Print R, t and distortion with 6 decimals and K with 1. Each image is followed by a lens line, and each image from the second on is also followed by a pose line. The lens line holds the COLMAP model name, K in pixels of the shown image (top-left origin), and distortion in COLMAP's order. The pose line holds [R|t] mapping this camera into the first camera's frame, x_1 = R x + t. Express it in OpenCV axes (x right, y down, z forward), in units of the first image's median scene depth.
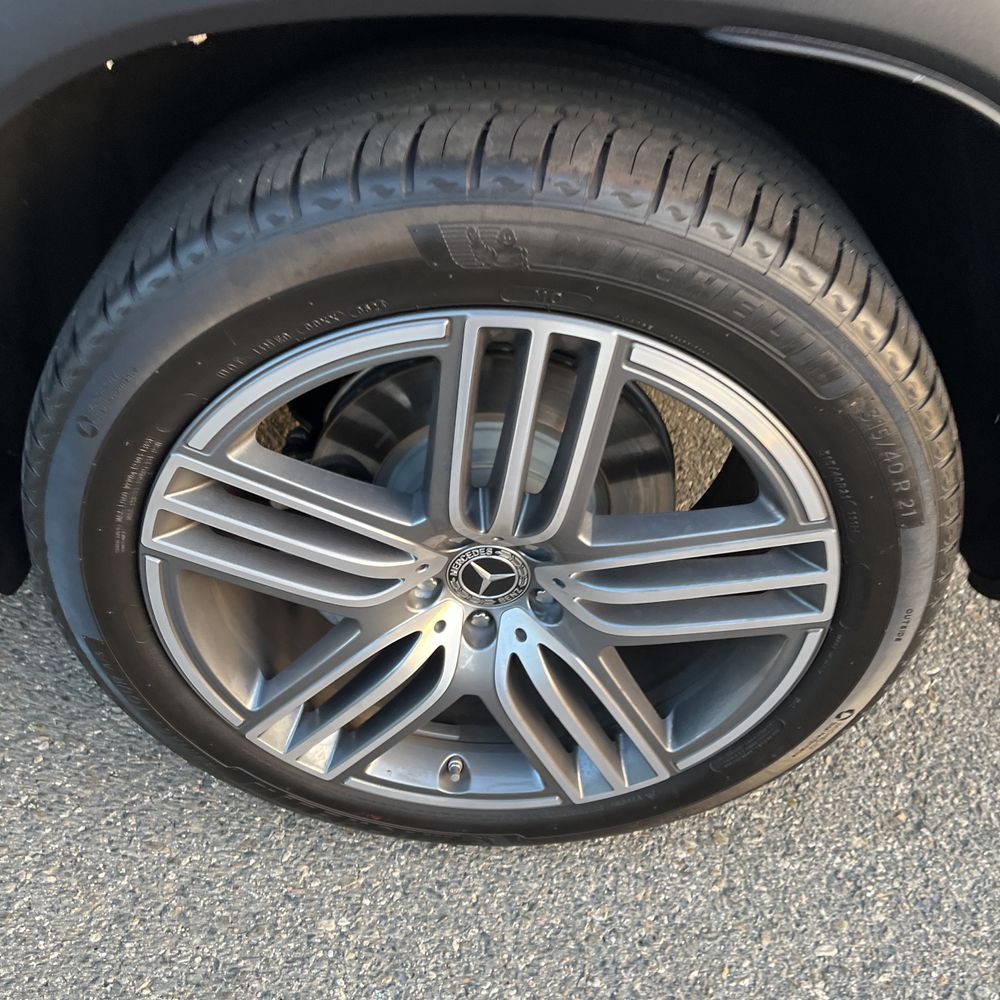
lens RADIAL K [[1012.2, 0, 489.9], [0, 1012.2, 485.7], [0, 0, 1]] dist [0.013015, 0.000000]
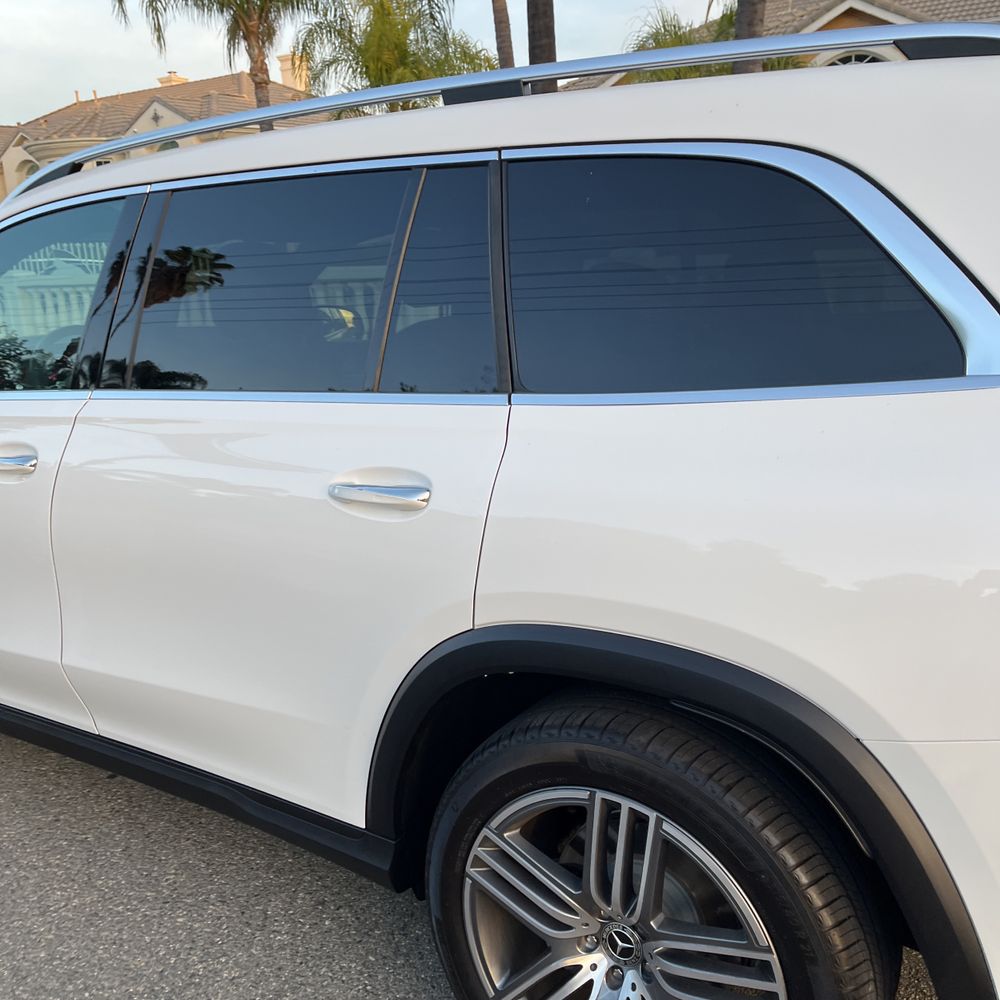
lens RADIAL K [[1012.2, 0, 499.1], [0, 1012.2, 497.5], [0, 0, 1]] dist [0.013015, 0.000000]
pose [[0.846066, 0.058581, -0.529849, 0.918291], [-0.305323, 0.868014, -0.391573, 0.213731], [0.436978, 0.493072, 0.752284, -1.123121]]
